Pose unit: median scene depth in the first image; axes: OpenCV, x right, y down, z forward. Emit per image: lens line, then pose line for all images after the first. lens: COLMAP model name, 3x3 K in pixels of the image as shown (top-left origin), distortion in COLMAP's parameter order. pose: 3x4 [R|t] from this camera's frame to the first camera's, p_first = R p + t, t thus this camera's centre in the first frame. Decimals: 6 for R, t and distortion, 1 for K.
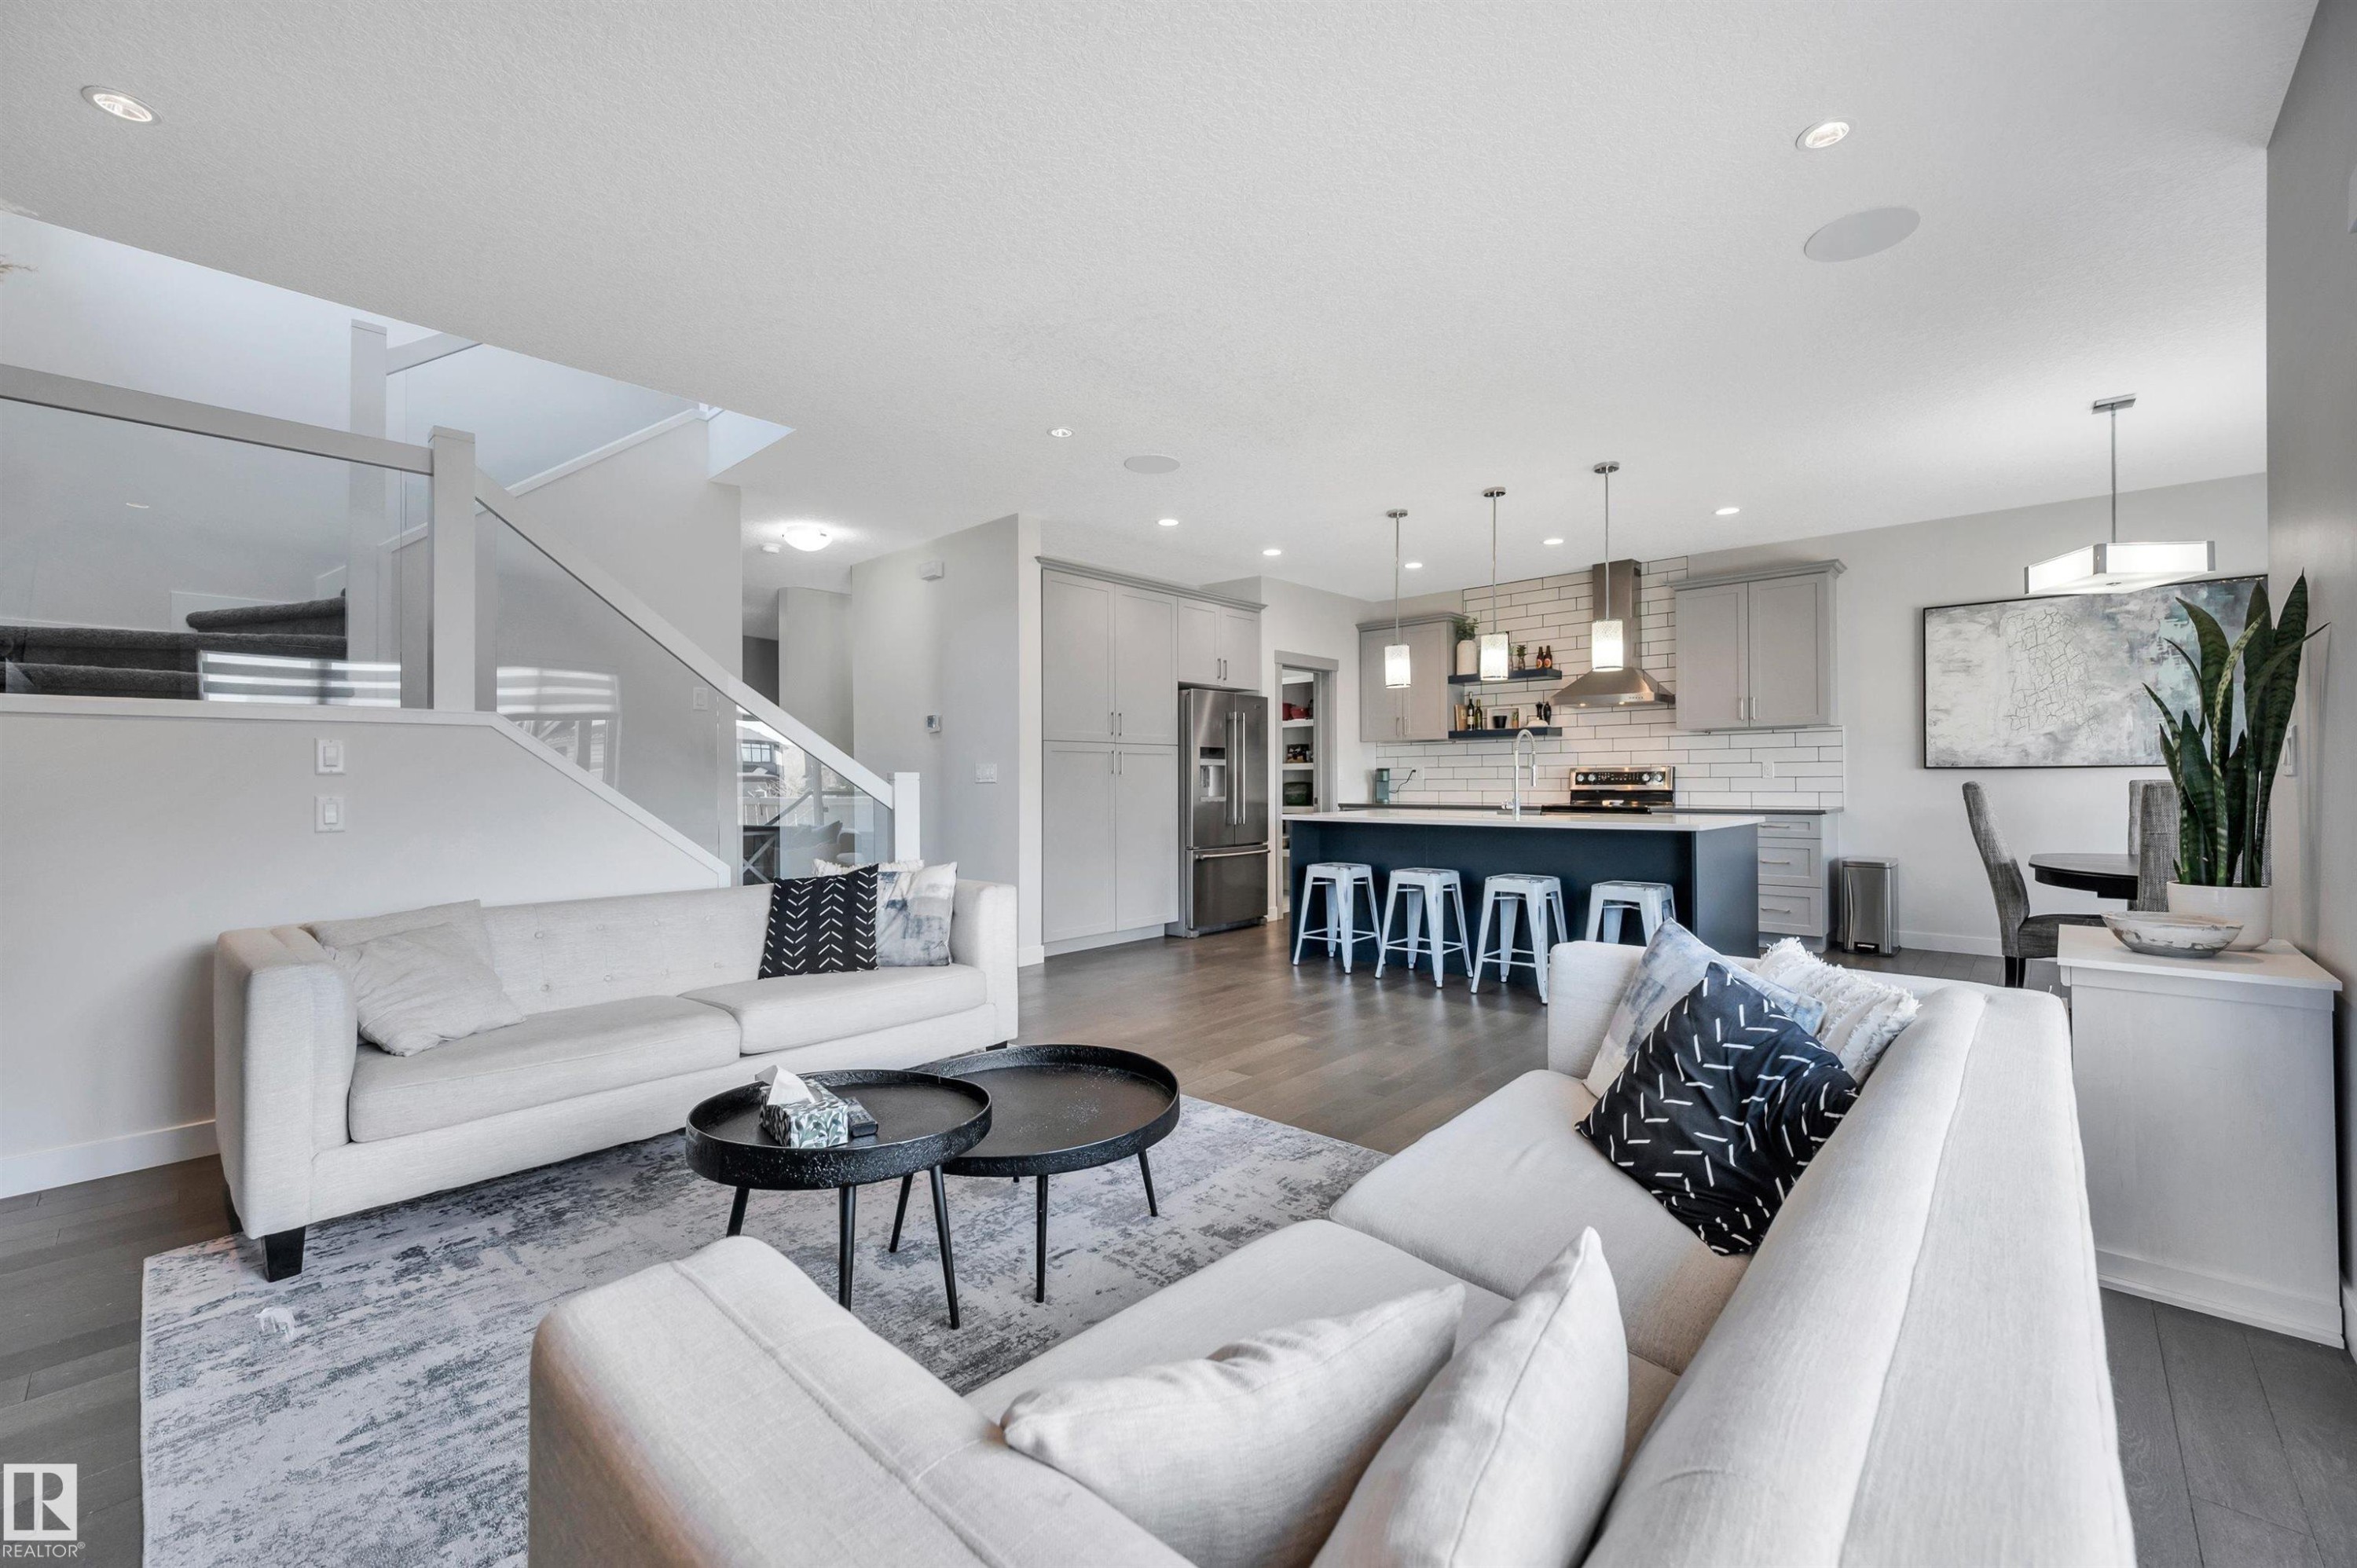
lens RADIAL K [[938.1, 0, 1170.6], [0, 938.1, 779.2], [0, 0, 1]] dist [-0.000390, -0.000462]
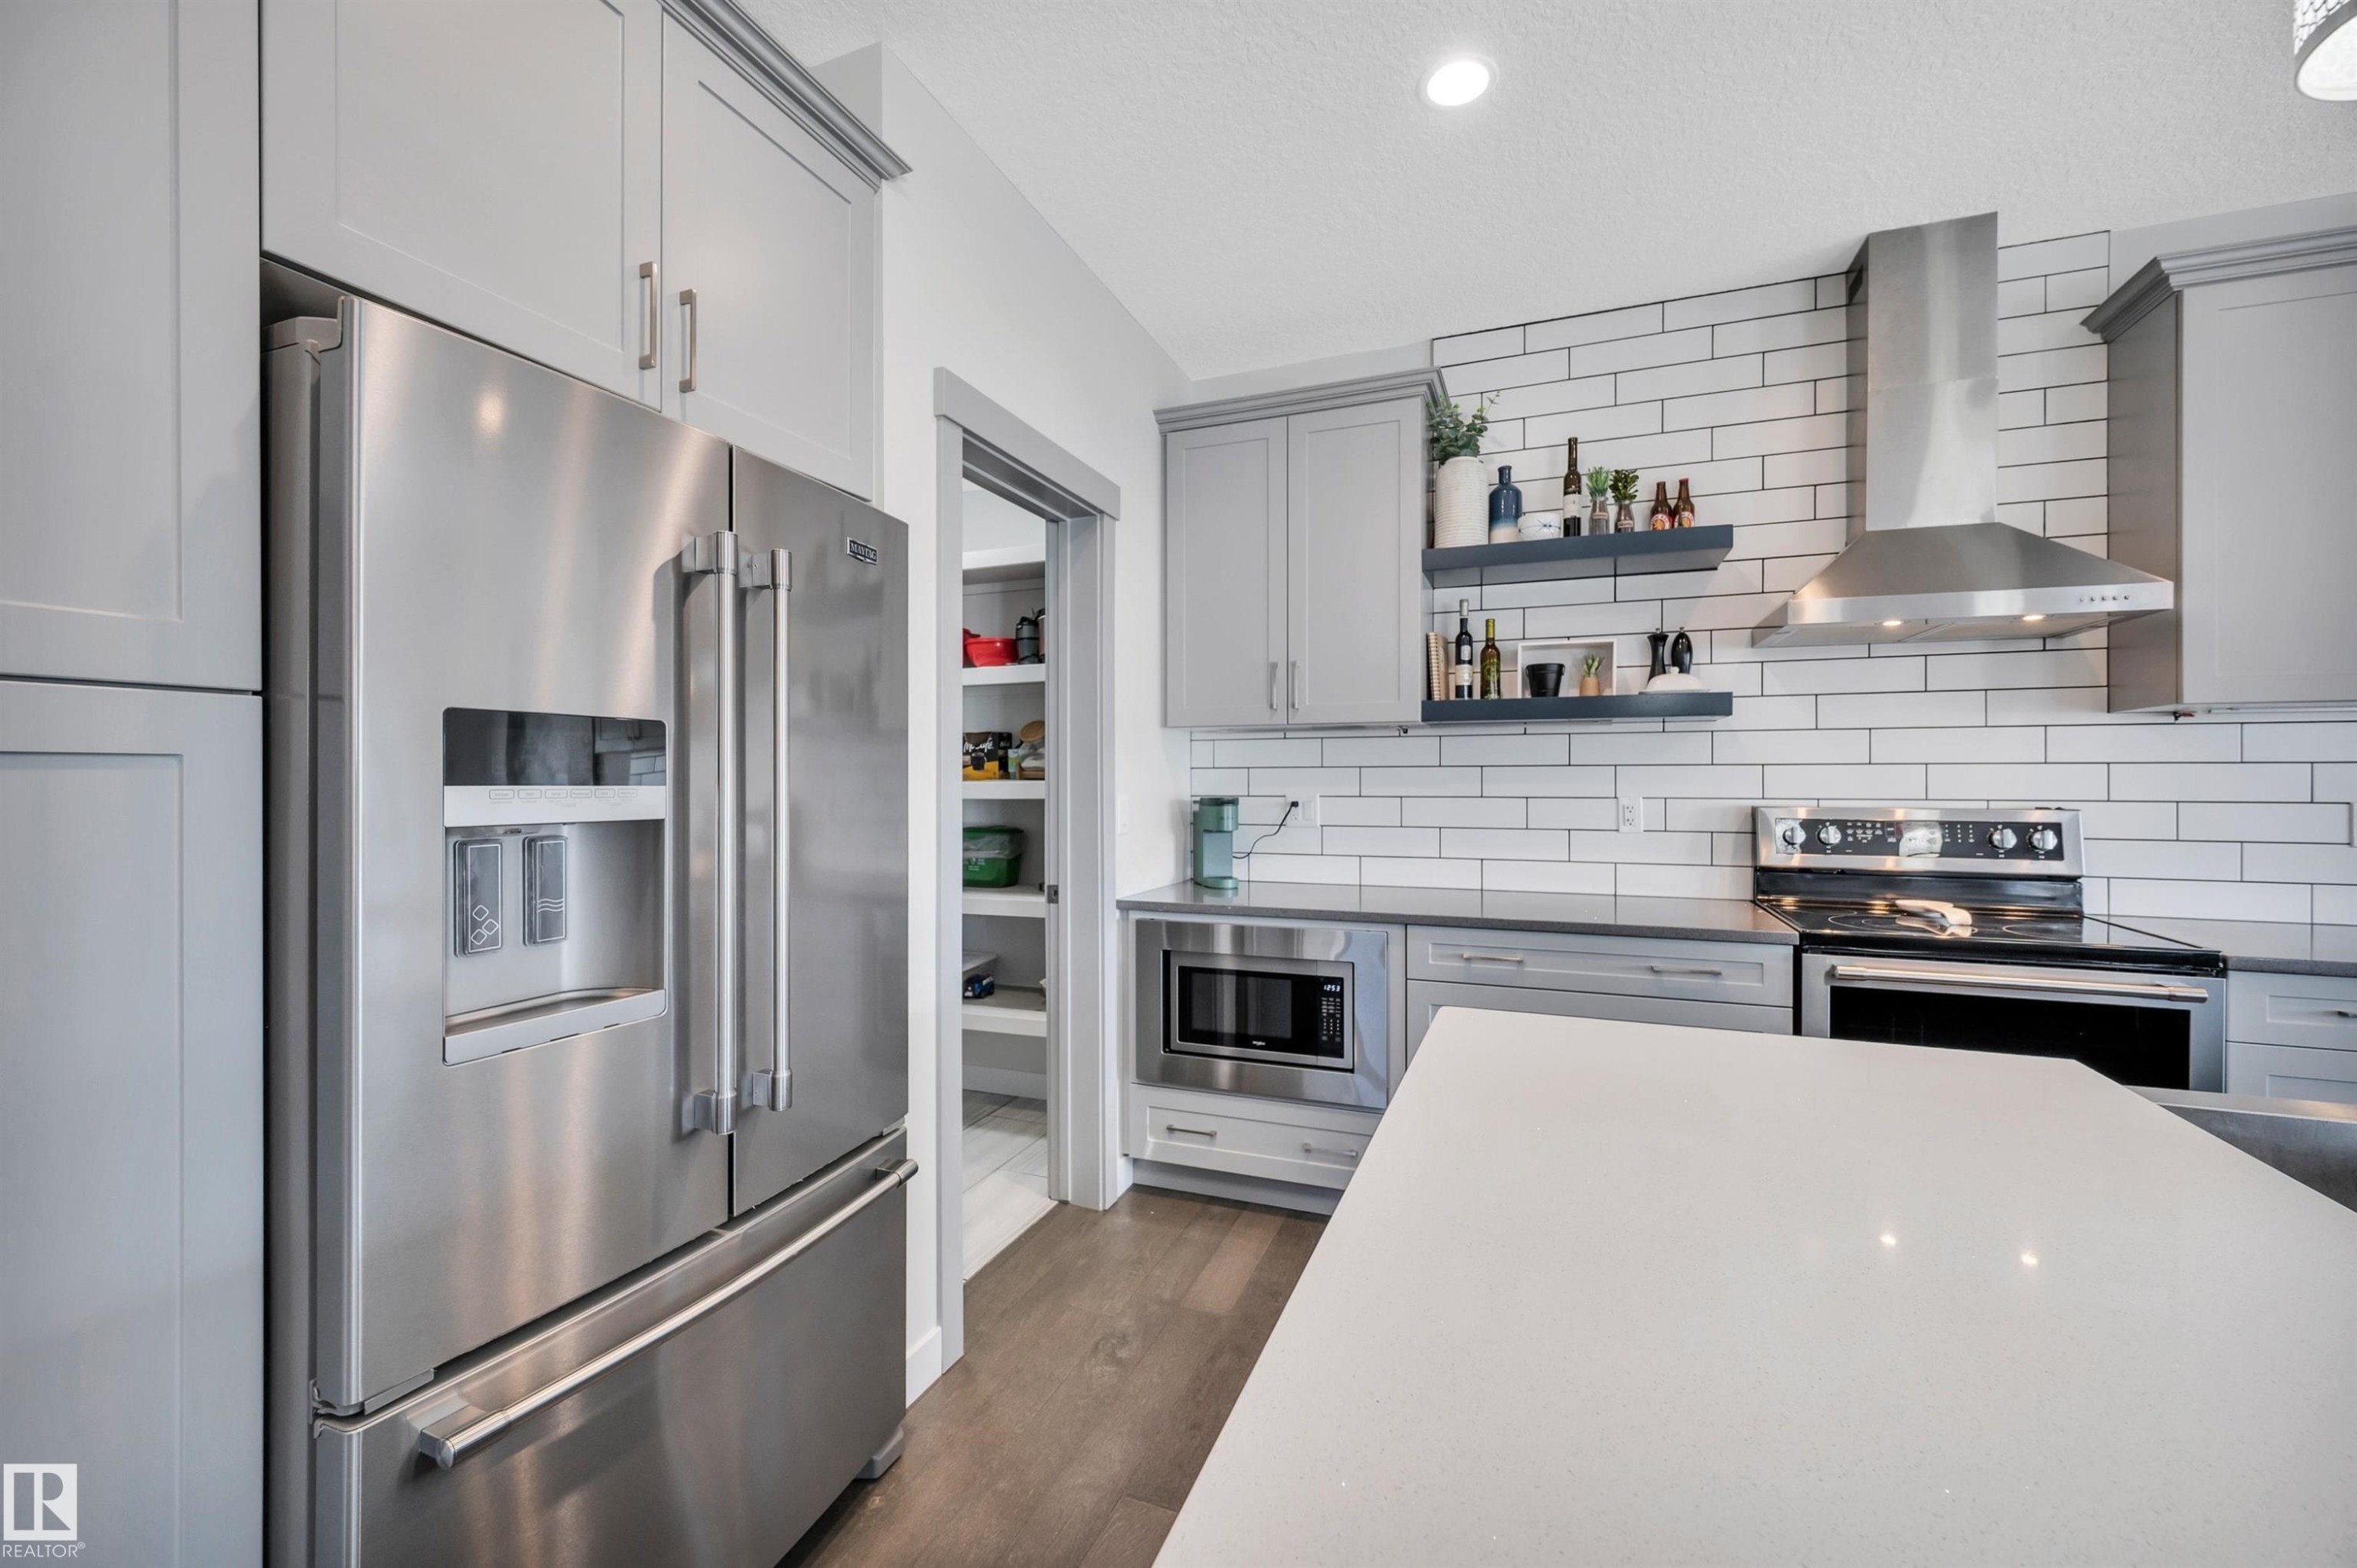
lens RADIAL K [[938.1, 0, 1188.7], [0, 938.1, 786.9], [0, 0, 1]] dist [-0.000390, -0.000462]
pose [[0.927531, 0.001496, 0.373744, 0.076916], [-0.005088, 0.999950, 0.008626, -0.021089], [-0.373712, -0.009903, 0.927492, 0.718495]]
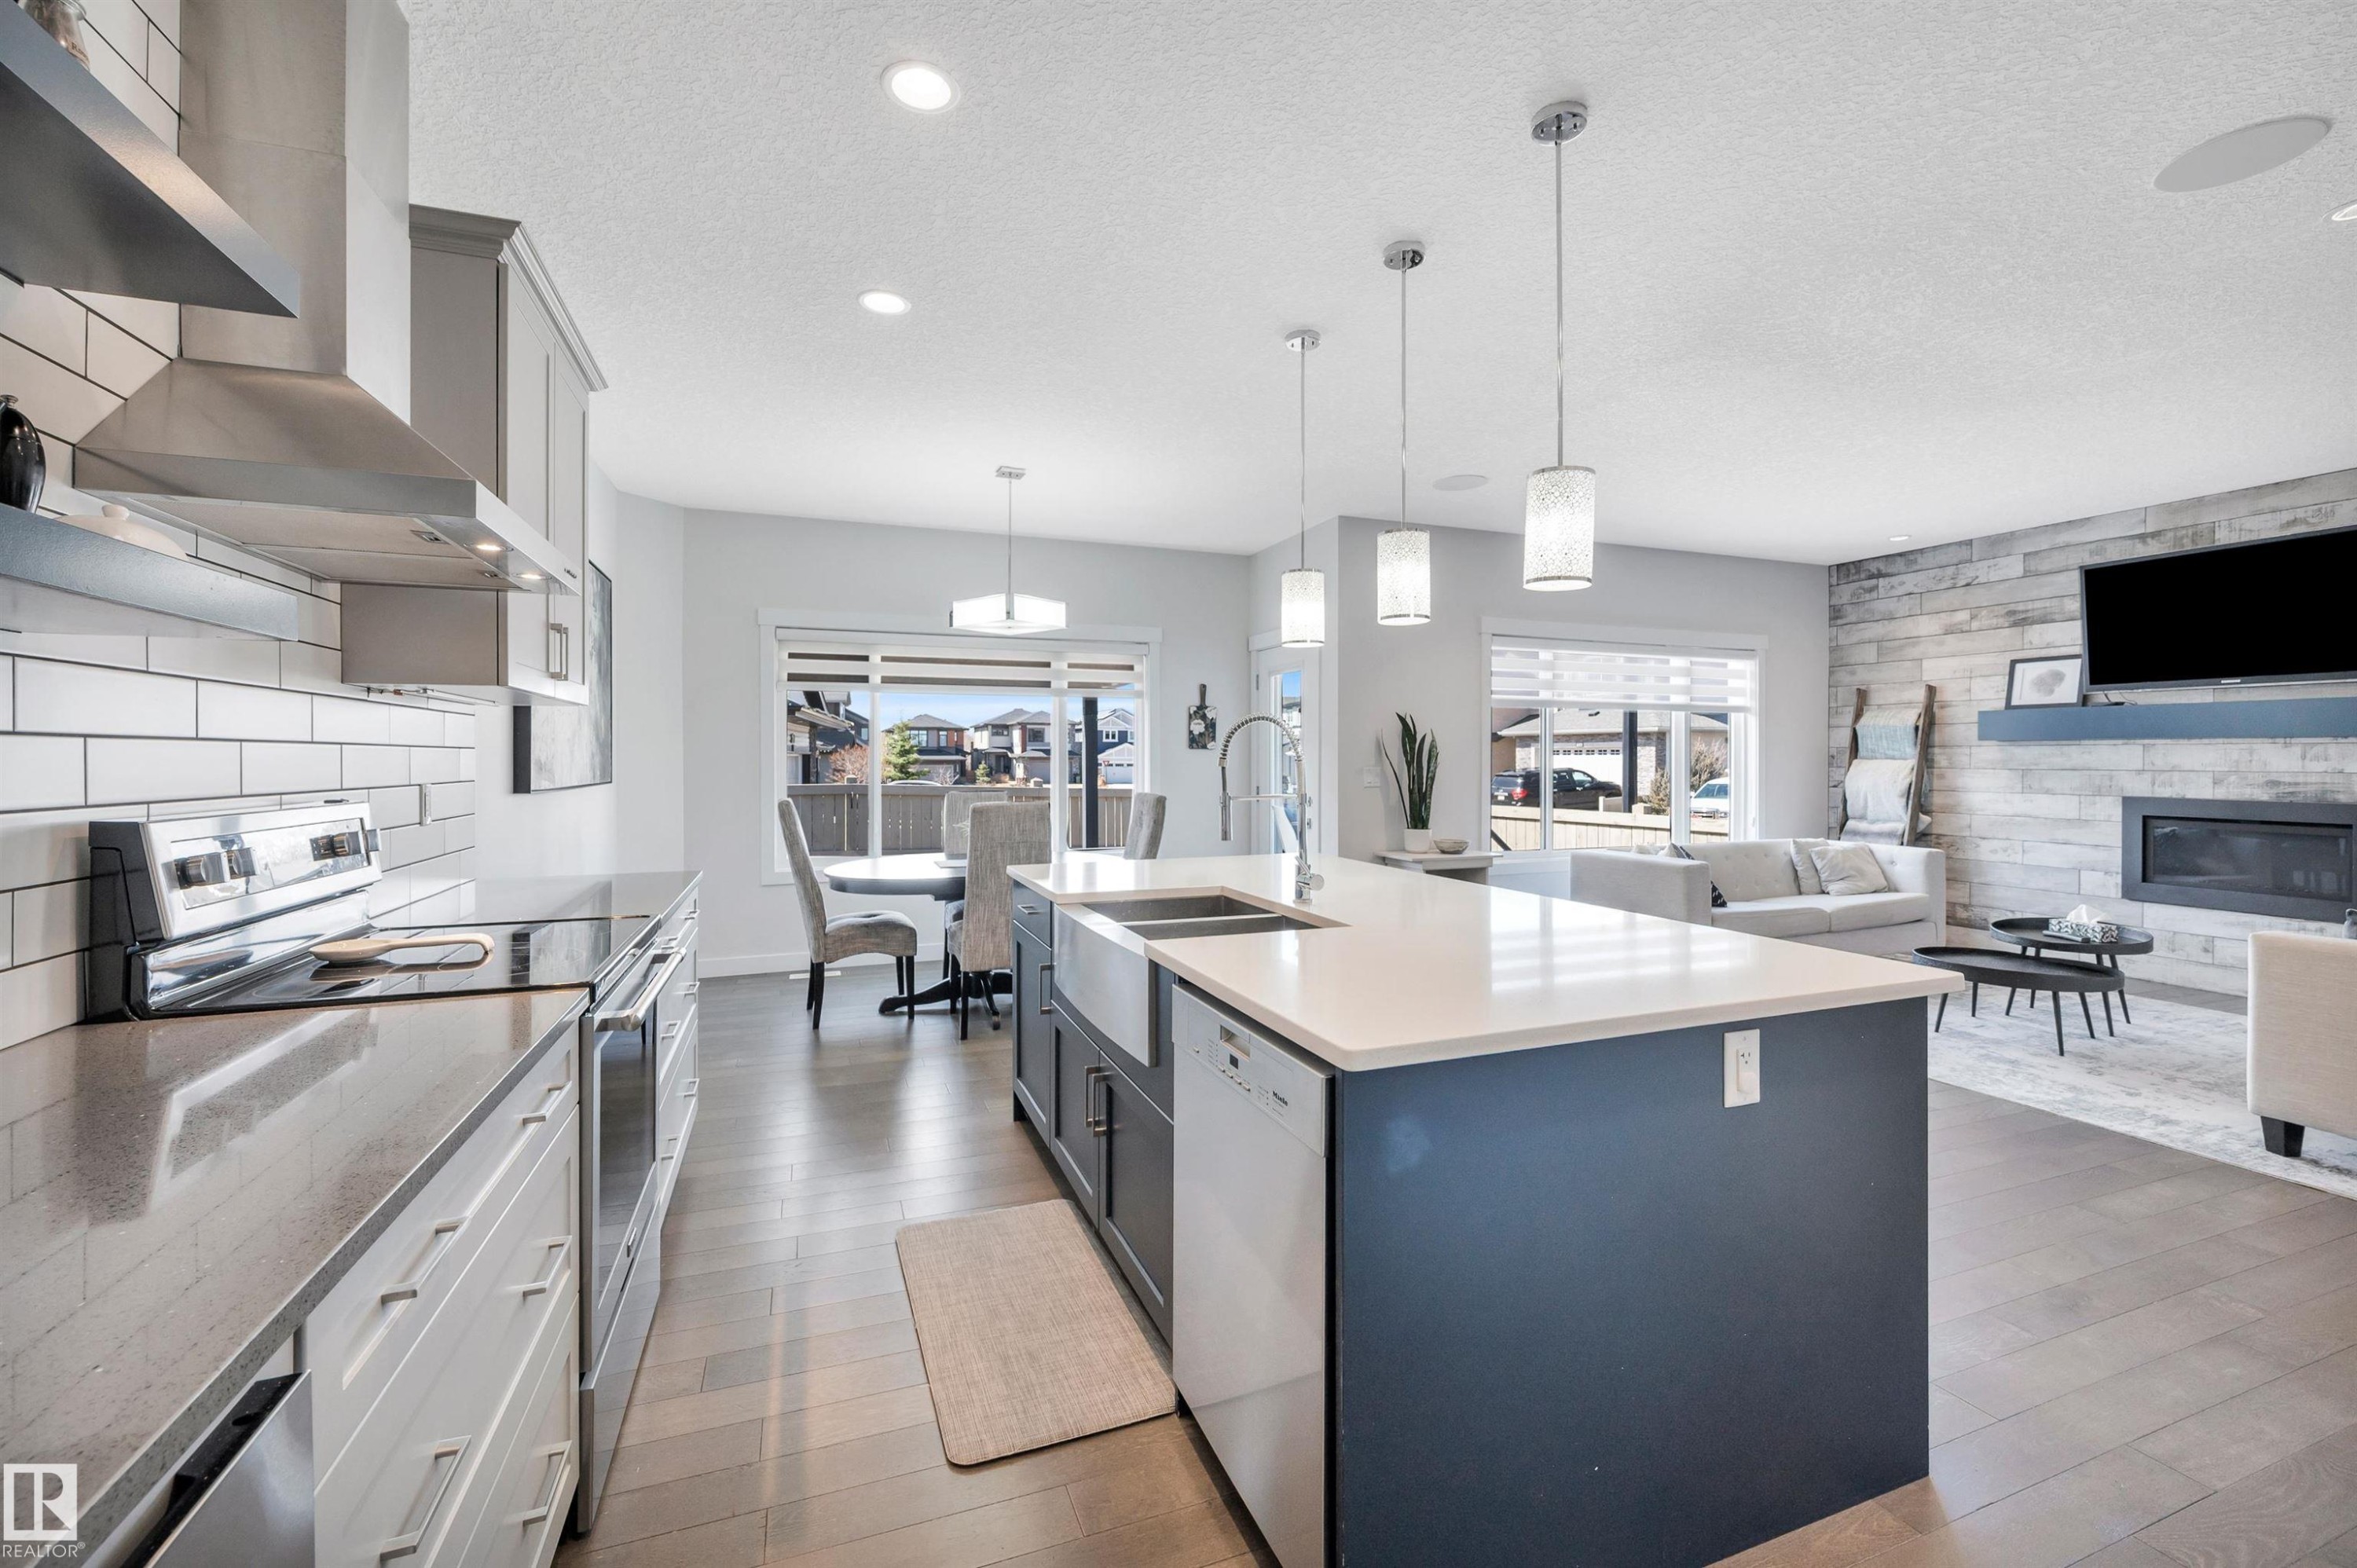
lens RADIAL K [[938.1, 0, 1171.4], [0, 938.1, 758.3], [0, 0, 1]] dist [-0.000390, -0.000462]
pose [[-0.898012, 0.005789, 0.439933, 0.160305], [0.003924, 0.999979, -0.005148, -0.021626], [-0.439954, -0.002897, -0.898016, 1.039670]]
